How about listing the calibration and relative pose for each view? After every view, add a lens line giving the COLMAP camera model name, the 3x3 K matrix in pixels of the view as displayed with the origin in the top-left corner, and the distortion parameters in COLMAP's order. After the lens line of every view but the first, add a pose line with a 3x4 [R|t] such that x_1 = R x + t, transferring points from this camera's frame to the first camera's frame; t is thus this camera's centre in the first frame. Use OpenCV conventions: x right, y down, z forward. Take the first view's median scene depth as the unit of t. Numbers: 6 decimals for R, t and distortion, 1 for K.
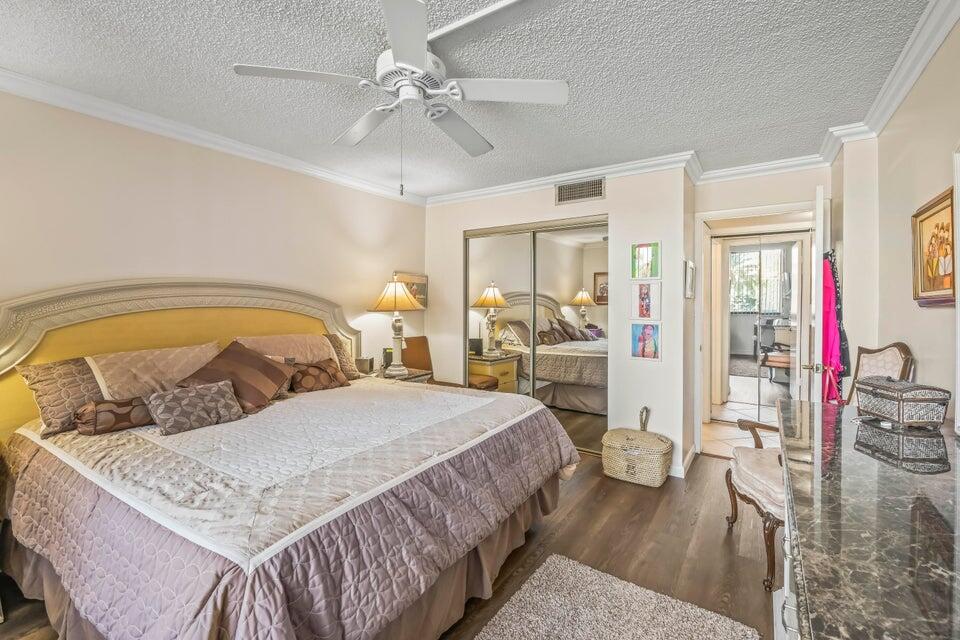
lens RADIAL K [[428.6, 0, 480.1], [0, 428.6, 312.3], [0, 0, 1]] dist [0.004383, 0.000658]
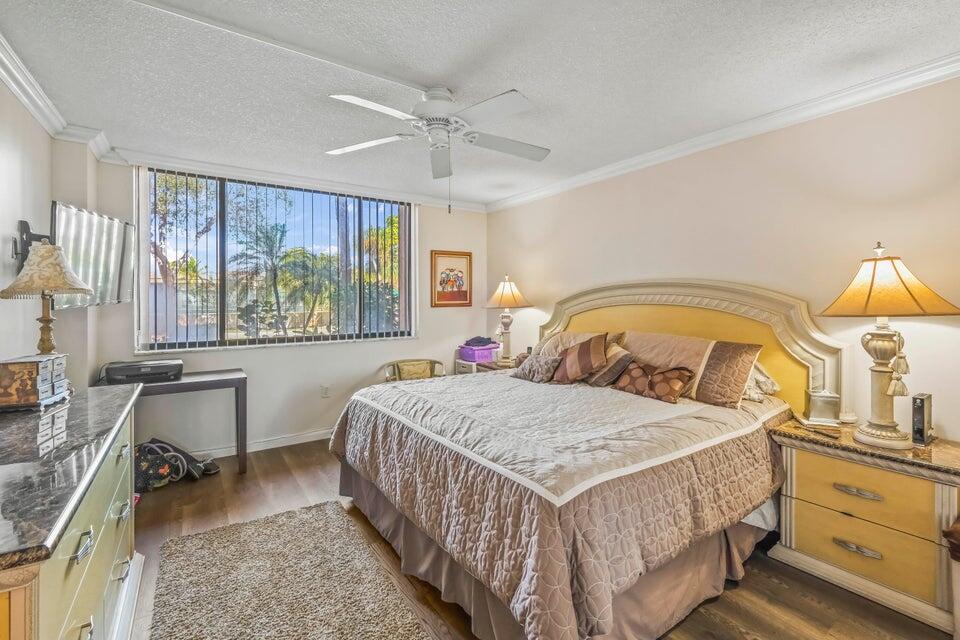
lens RADIAL K [[428.6, 0, 473.8], [0, 428.6, 299.8], [0, 0, 1]] dist [0.004383, 0.000658]
pose [[-0.381231, 0.002156, -0.924477, 0.526237], [-0.022177, 0.999688, 0.011477, -0.022387], [0.924214, 0.024878, -0.381064, 0.862442]]
